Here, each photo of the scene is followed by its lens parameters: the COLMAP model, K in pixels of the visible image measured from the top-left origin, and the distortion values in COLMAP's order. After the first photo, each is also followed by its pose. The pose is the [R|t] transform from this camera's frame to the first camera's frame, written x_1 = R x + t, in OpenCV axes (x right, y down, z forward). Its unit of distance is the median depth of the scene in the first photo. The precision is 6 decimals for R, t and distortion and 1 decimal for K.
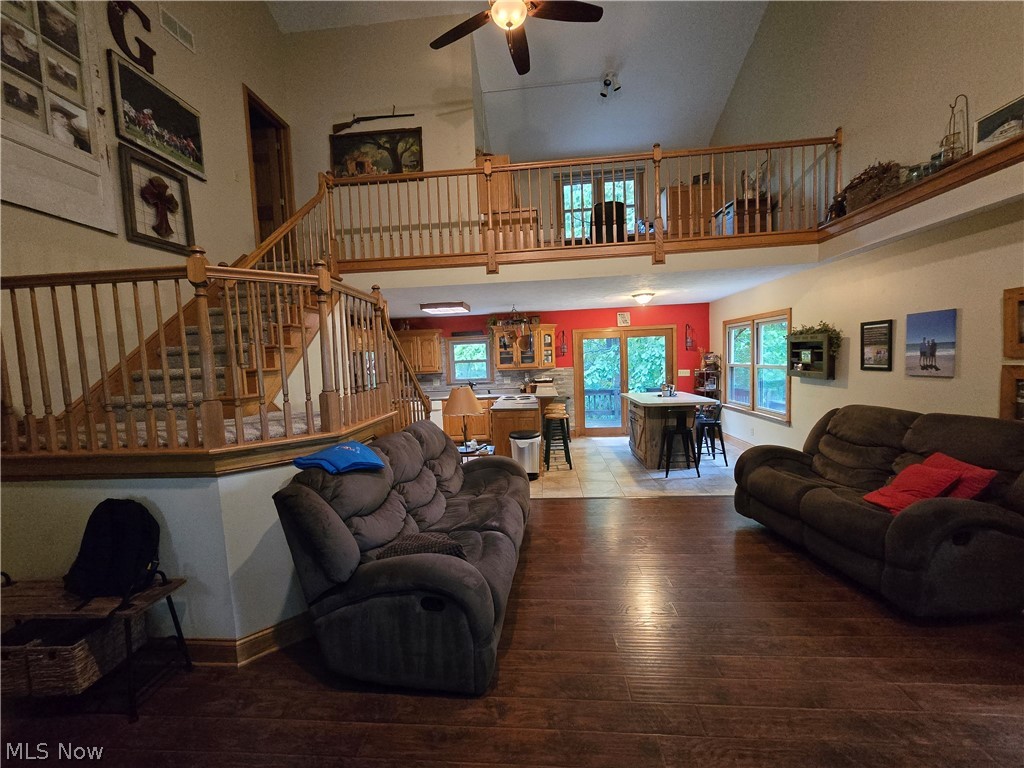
lens RADIAL K [[421.9, 0, 504.6], [0, 421.9, 391.1], [0, 0, 1]] dist [-0.002565, -0.000320]
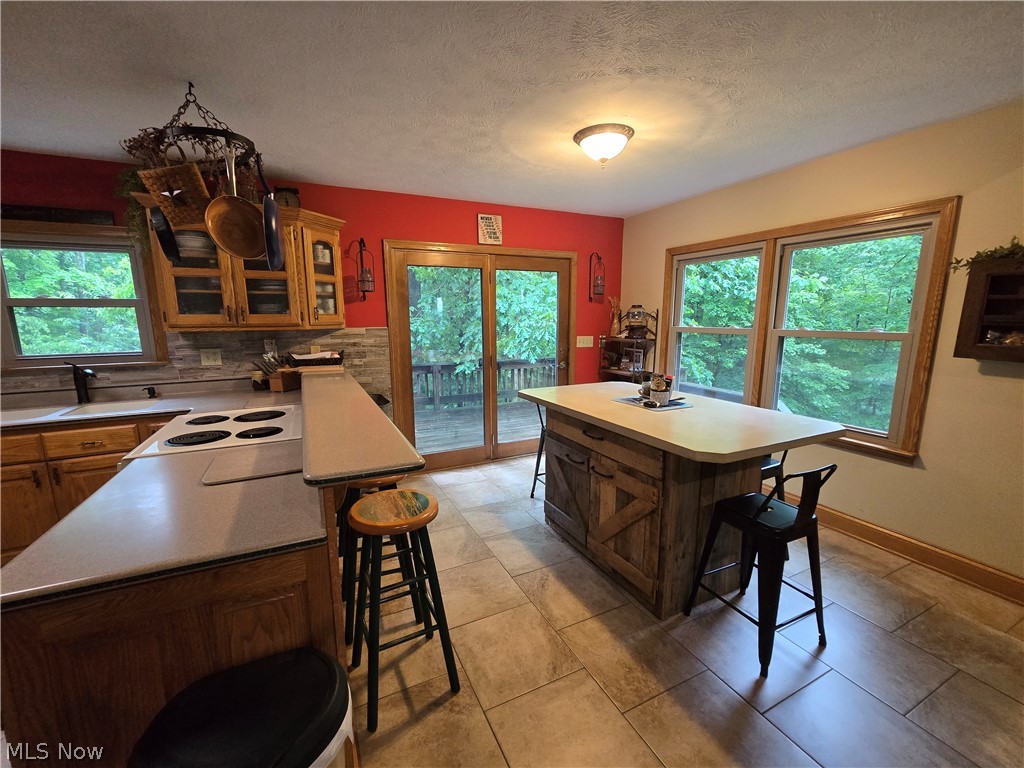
lens RADIAL K [[421.9, 0, 505.5], [0, 421.9, 392.4], [0, 0, 1]] dist [-0.002565, -0.000320]
pose [[0.858914, -0.057709, 0.508858, 0.066234], [0.009898, 0.995316, 0.096170, -0.050285], [-0.512024, -0.077565, 0.855462, 0.932183]]
